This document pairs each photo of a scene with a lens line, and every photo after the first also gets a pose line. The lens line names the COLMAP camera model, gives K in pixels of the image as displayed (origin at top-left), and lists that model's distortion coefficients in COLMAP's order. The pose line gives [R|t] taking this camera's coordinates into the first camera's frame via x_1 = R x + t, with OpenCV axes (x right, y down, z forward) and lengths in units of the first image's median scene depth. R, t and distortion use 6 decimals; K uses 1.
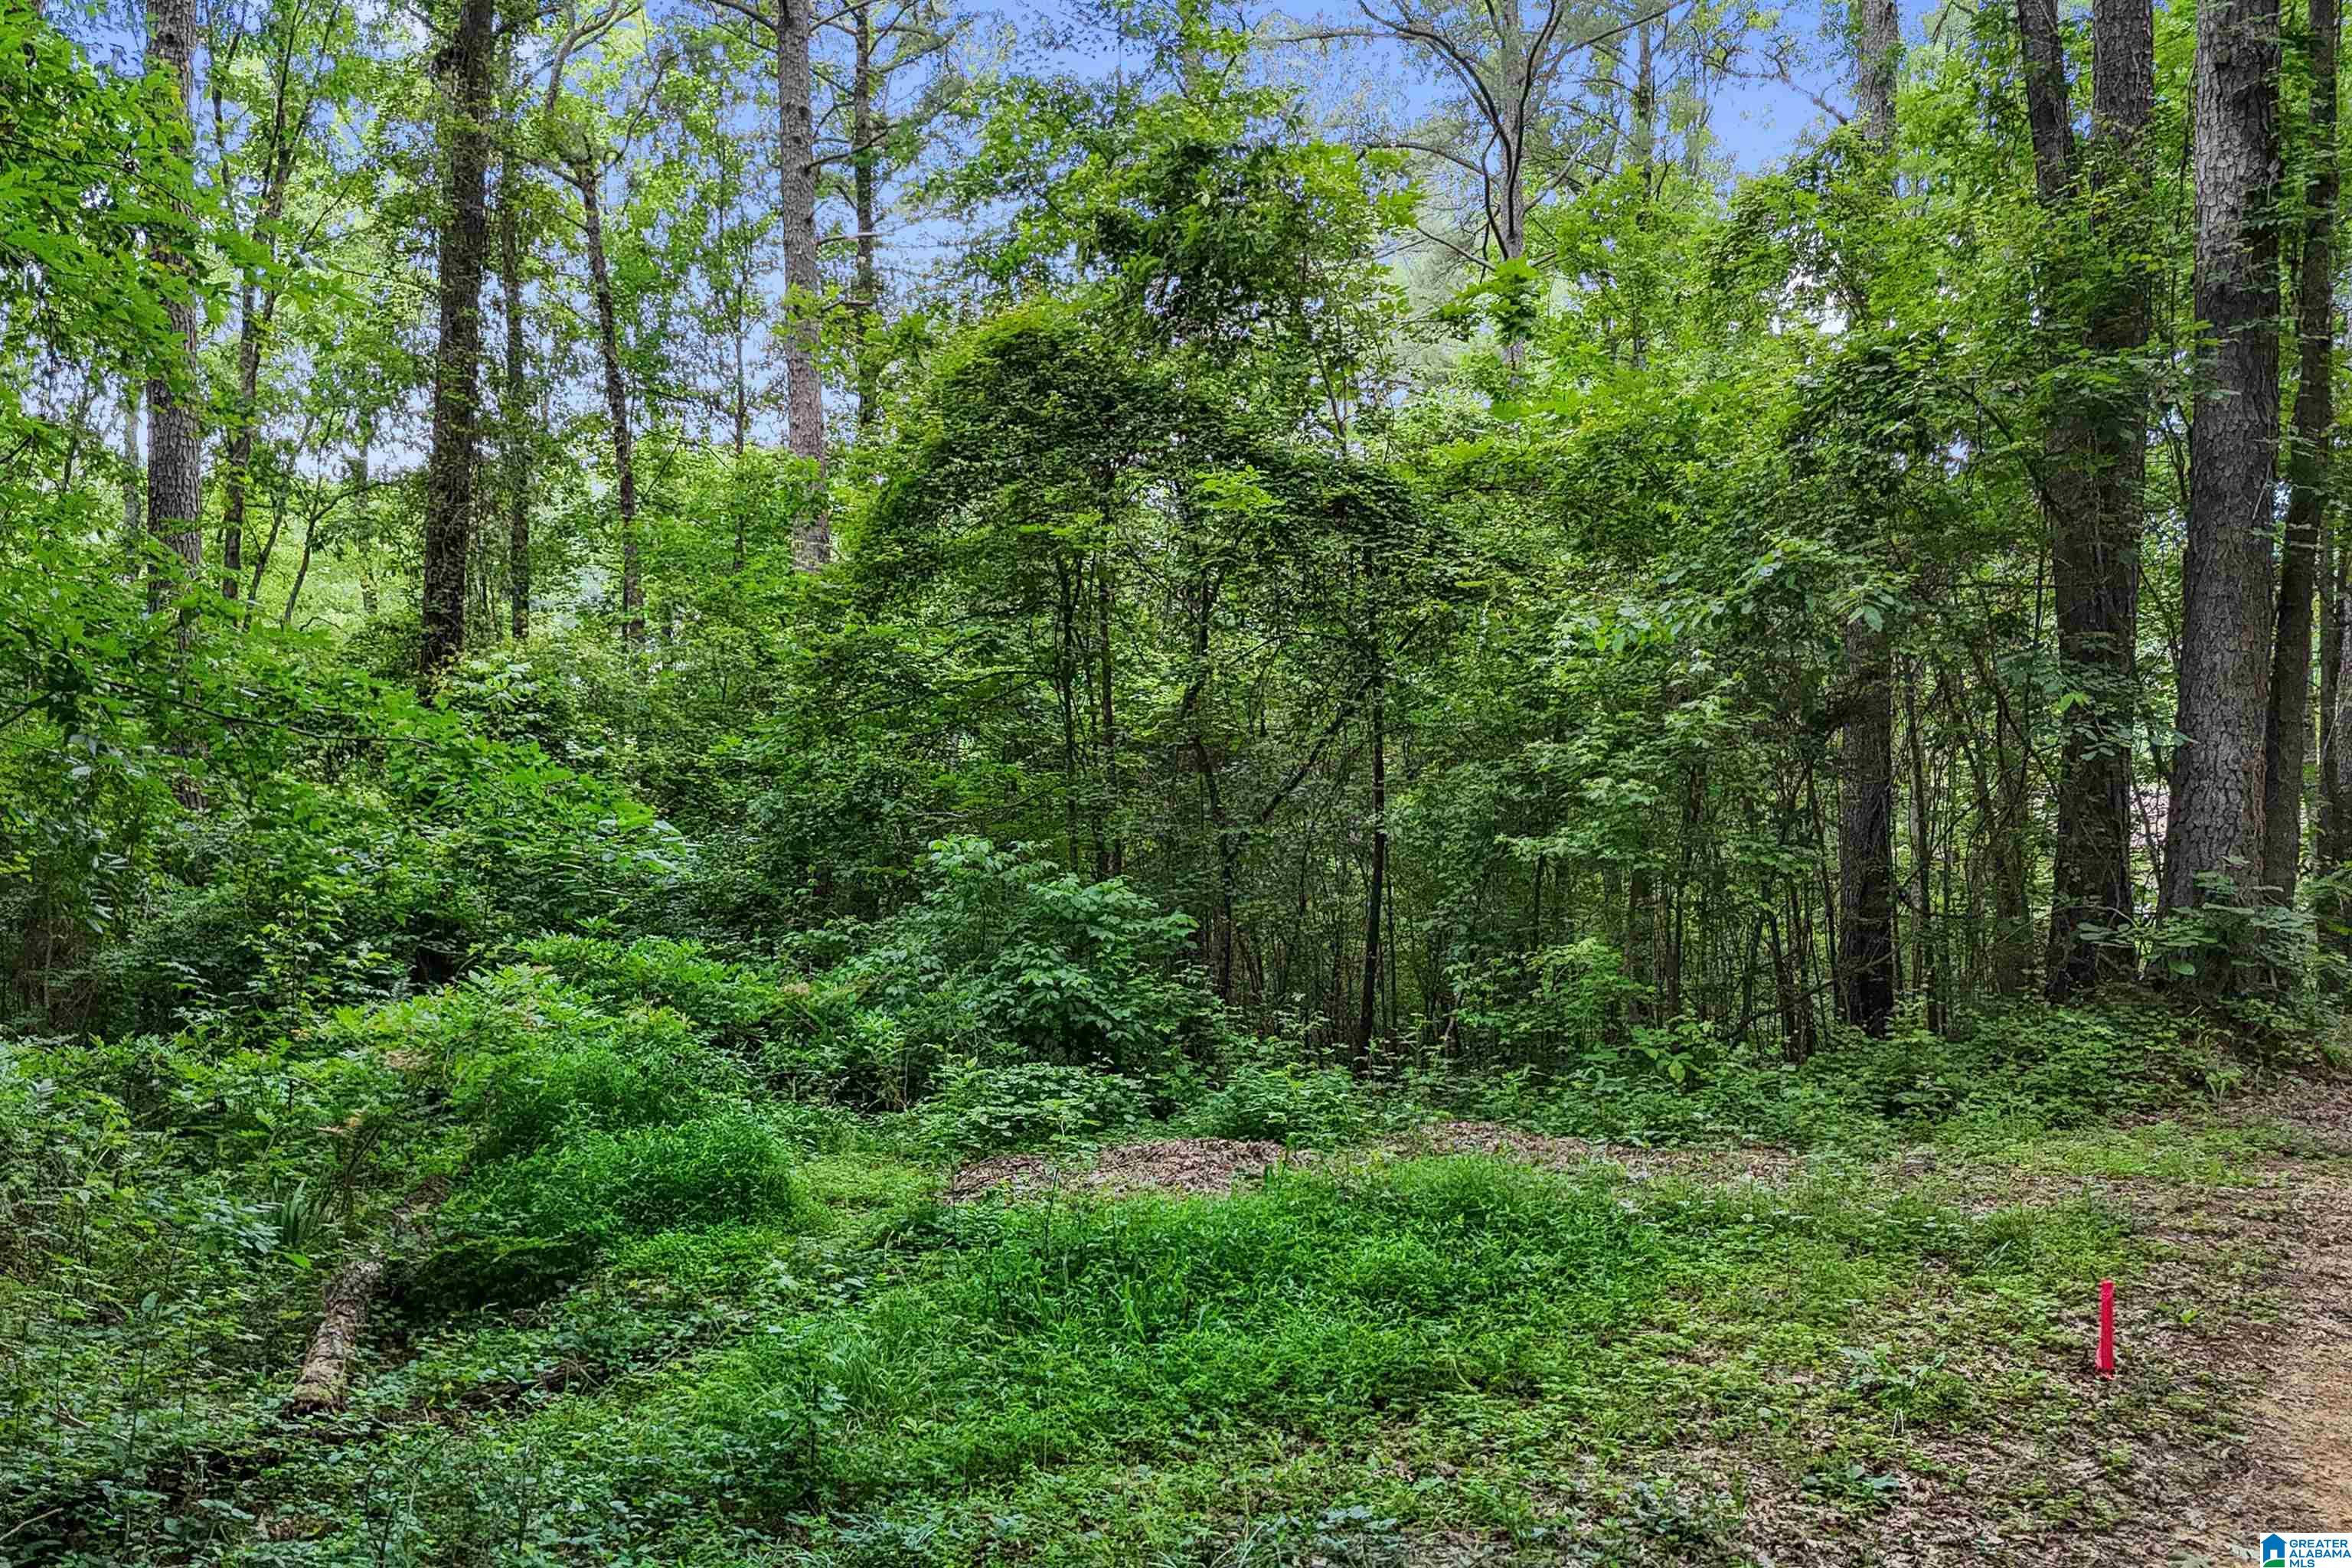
lens RADIAL K [[1852.5, 0, 1176.0], [0, 1852.5, 784.0], [0, 0, 1]] dist [0.007426, 0.002922]
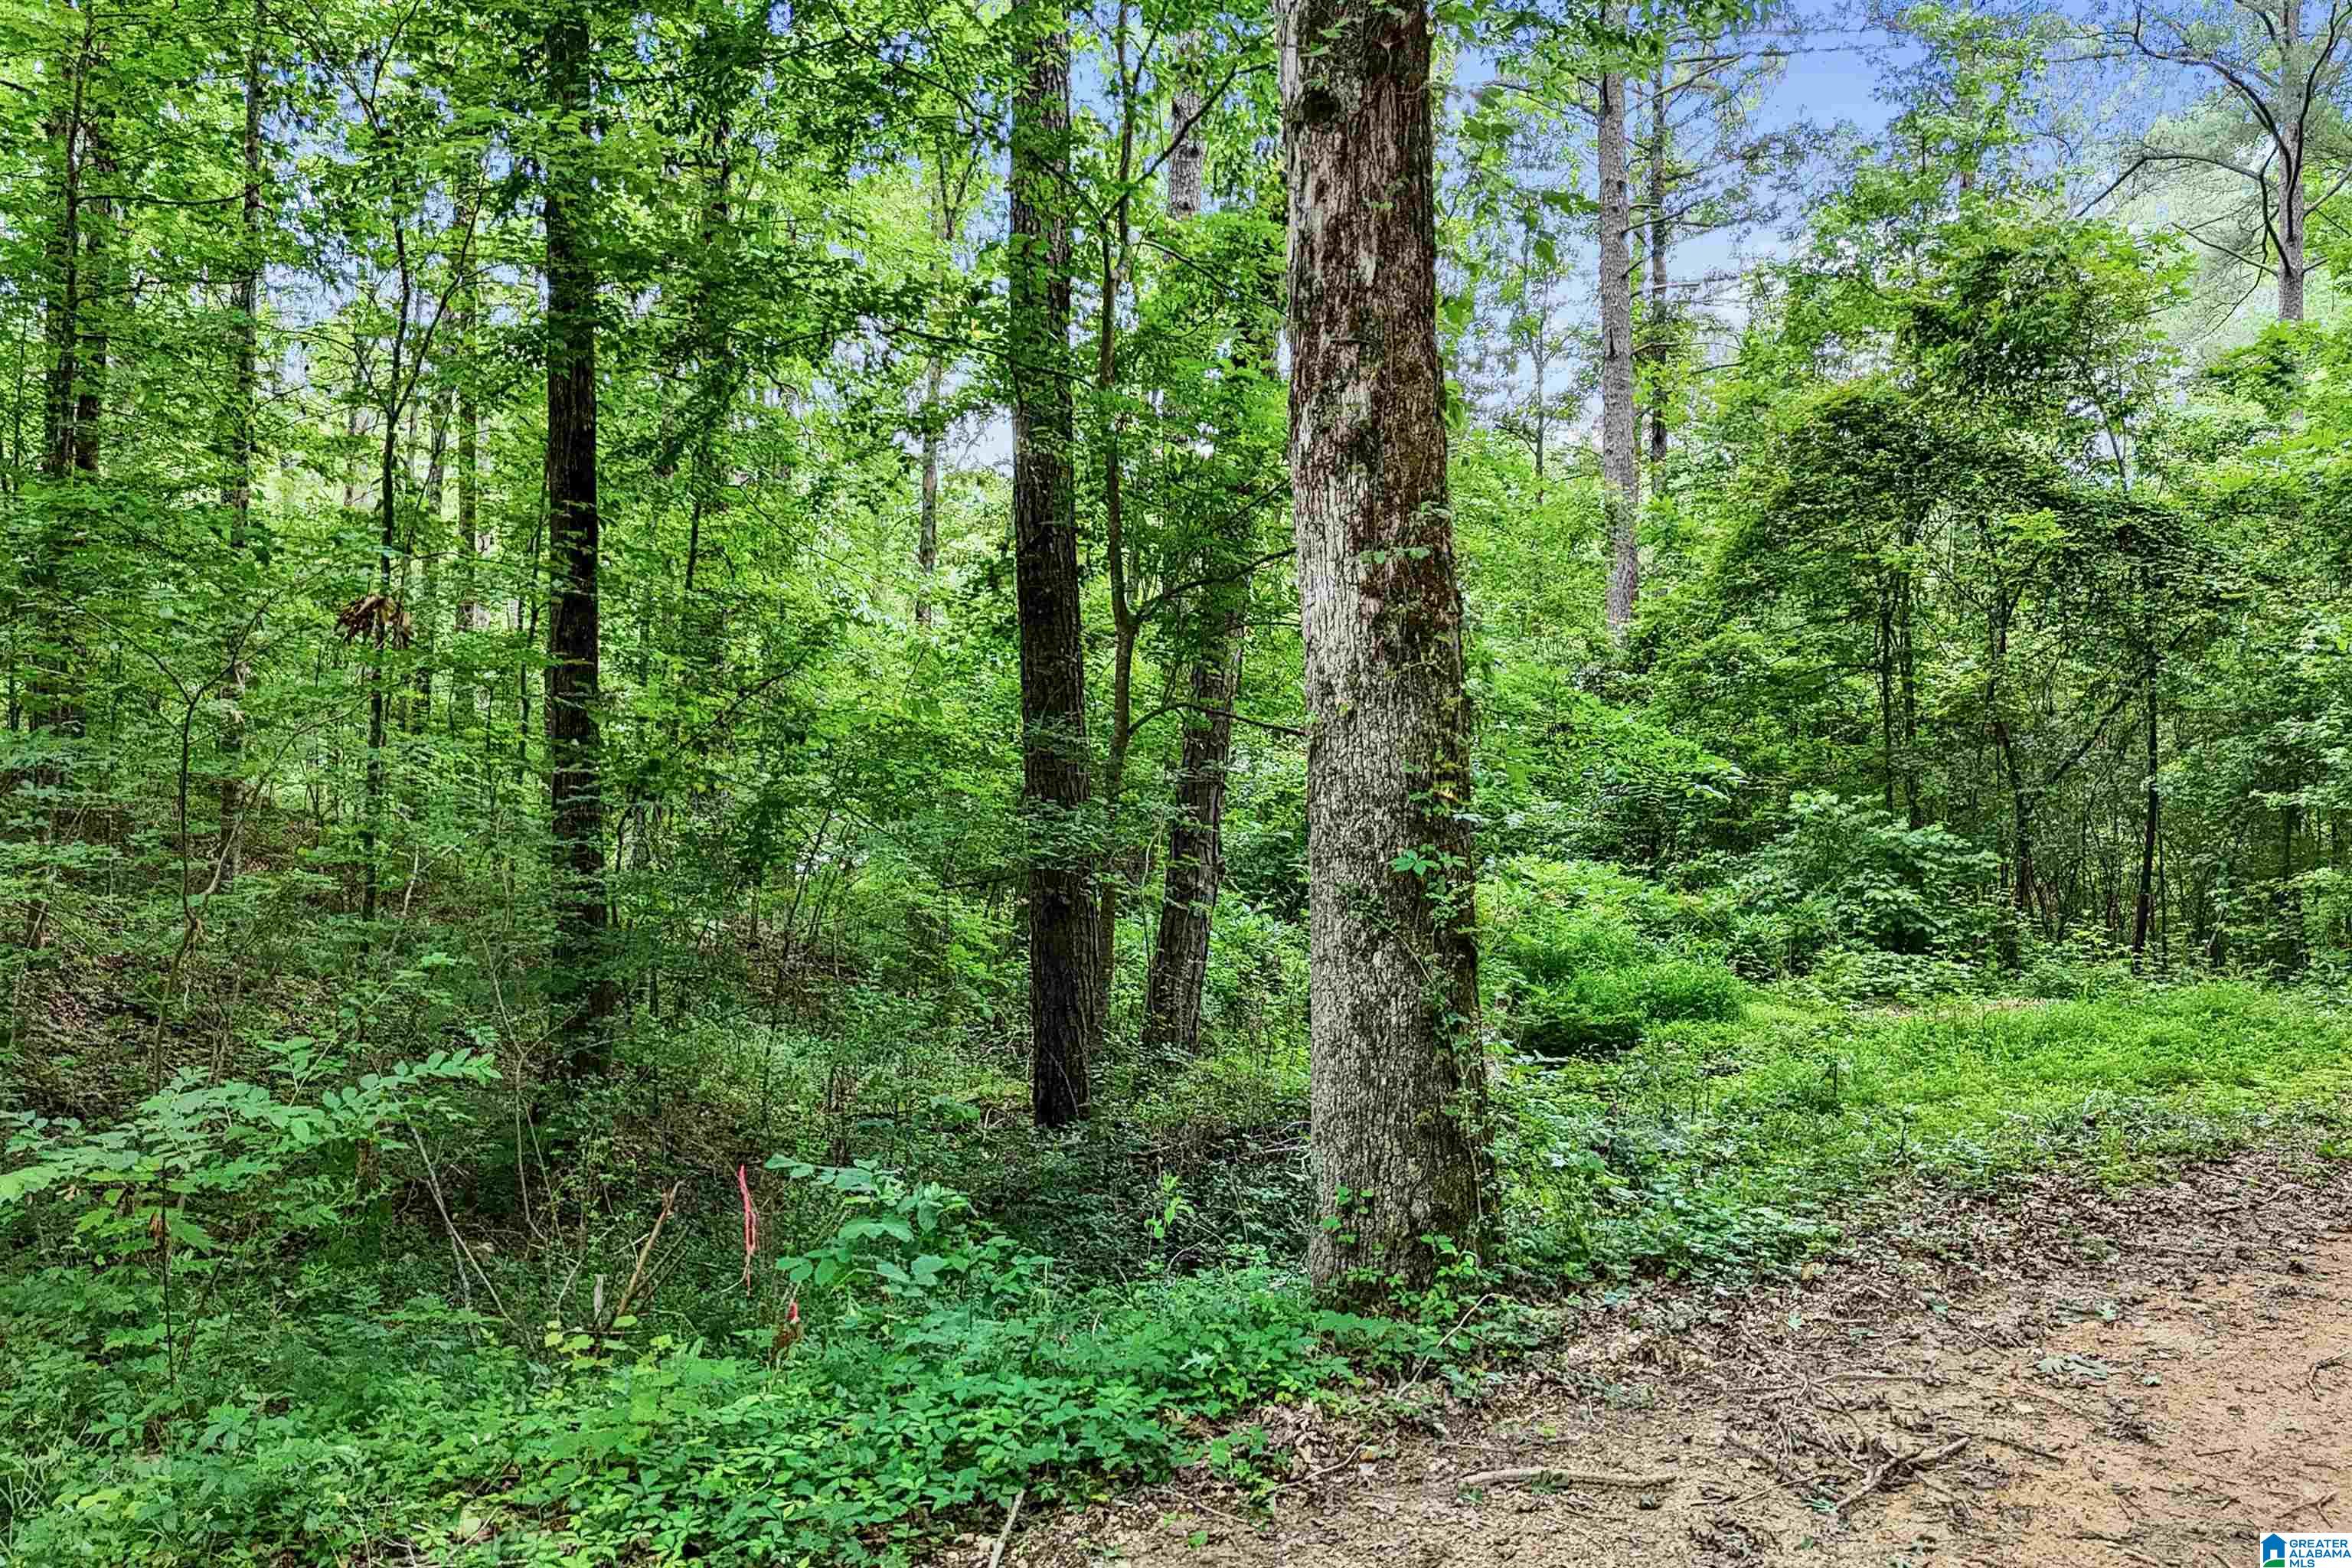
lens RADIAL K [[1889.0, 0, 1277.3], [0, 1889.0, 773.4], [0, 0, 1]] dist [-0.015903, 0.003938]
pose [[0.948165, 0.007039, -0.317700, -0.051498], [-0.004909, 0.999960, 0.007505, 0.006998], [0.317740, -0.005557, 0.948162, -0.428269]]
